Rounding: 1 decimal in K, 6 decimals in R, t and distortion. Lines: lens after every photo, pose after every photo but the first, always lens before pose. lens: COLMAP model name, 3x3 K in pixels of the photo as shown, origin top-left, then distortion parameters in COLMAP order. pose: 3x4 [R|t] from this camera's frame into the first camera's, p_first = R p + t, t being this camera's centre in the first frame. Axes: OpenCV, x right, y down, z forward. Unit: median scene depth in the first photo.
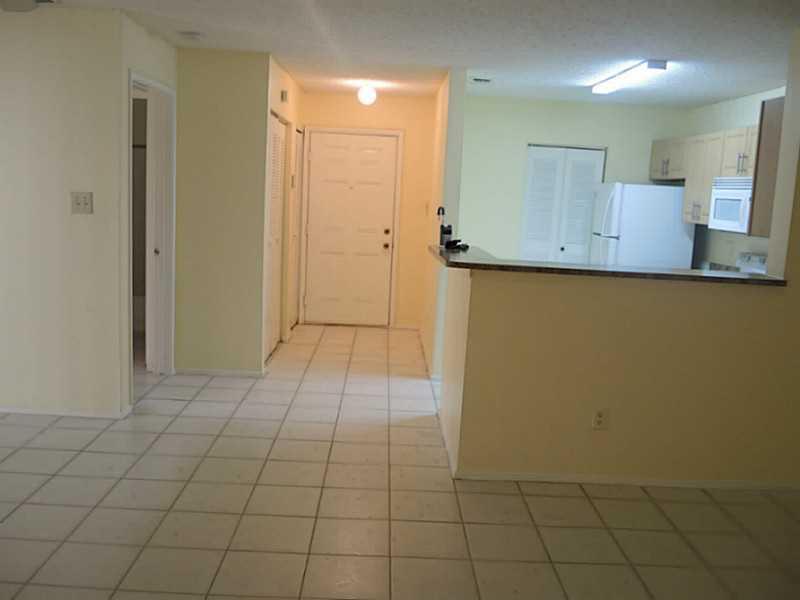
lens RADIAL K [[725.2, 0, 400.0], [0, 725.2, 300.0], [0, 0, 1]] dist [-0.014176, -0.076176]
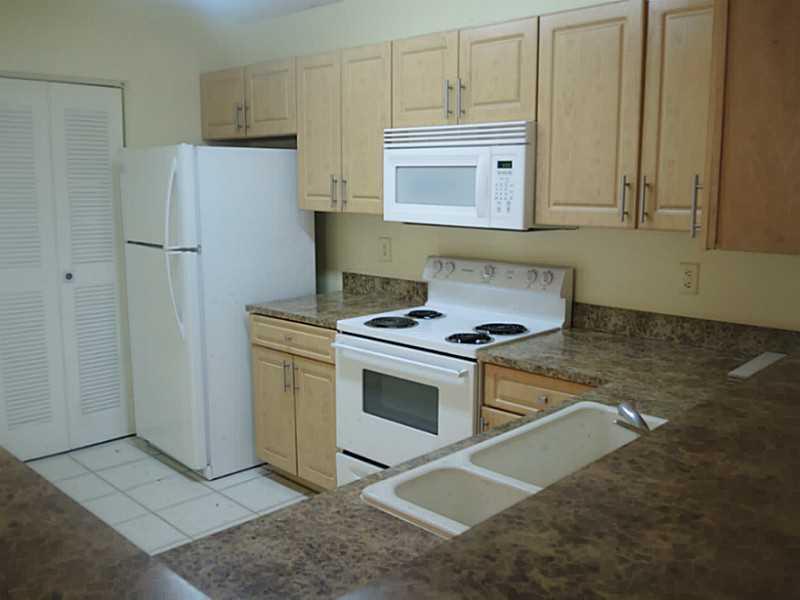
lens RADIAL K [[725.2, 0, 400.0], [0, 725.2, 300.0], [0, 0, 1]] dist [-0.014176, -0.076176]
pose [[0.711175, -0.159555, 0.684669, 0.039534], [0.133857, 0.986820, 0.090929, -0.078224], [-0.690154, 0.026982, 0.723160, 0.520717]]
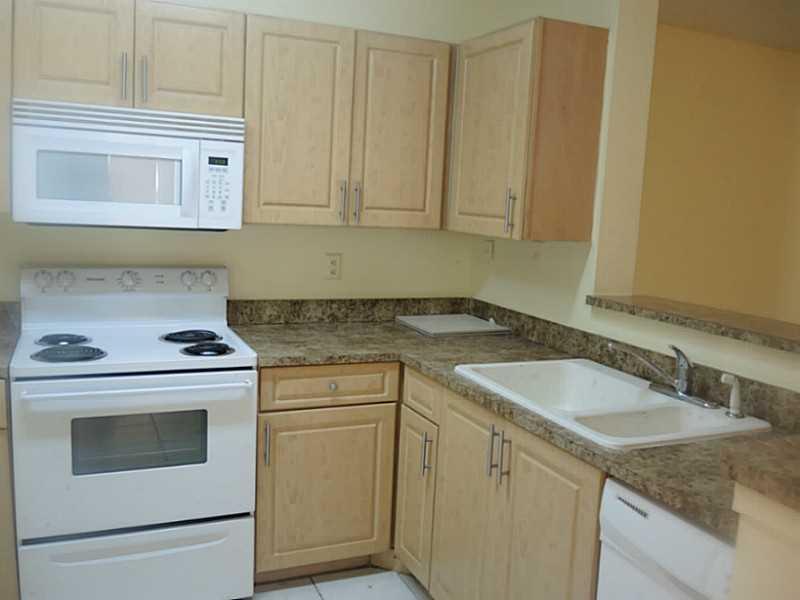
lens RADIAL K [[725.2, 0, 400.0], [0, 725.2, 300.0], [0, 0, 1]] dist [-0.014176, -0.076176]
pose [[-0.385309, -0.194781, 0.901996, -0.028417], [0.063734, 0.969518, 0.236587, -0.122935], [-0.920584, 0.148647, -0.361150, 0.842009]]
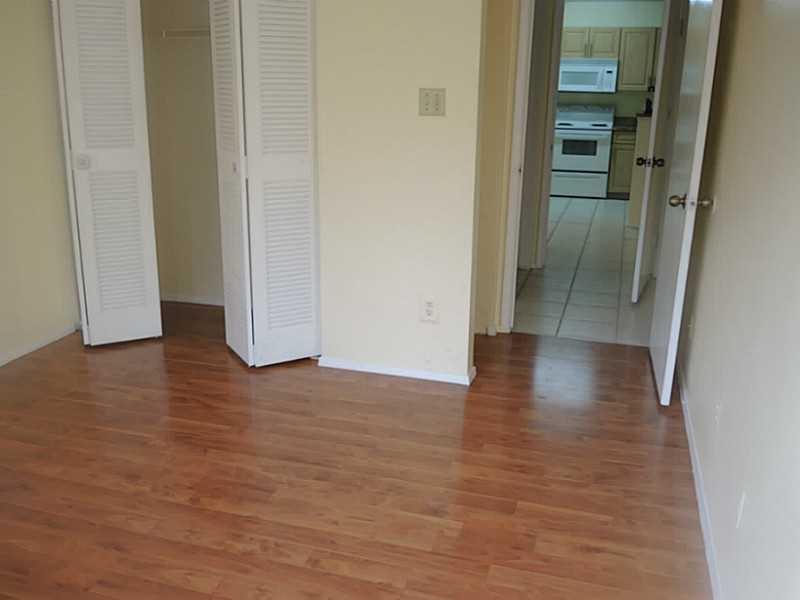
lens RADIAL K [[725.2, 0, 400.0], [0, 725.2, 300.0], [0, 0, 1]] dist [-0.014176, -0.076176]
pose [[0.298812, -0.318122, 0.899728, -1.121748], [0.138447, 0.947279, 0.288955, -0.150395], [-0.944216, 0.038222, 0.327101, 0.722553]]
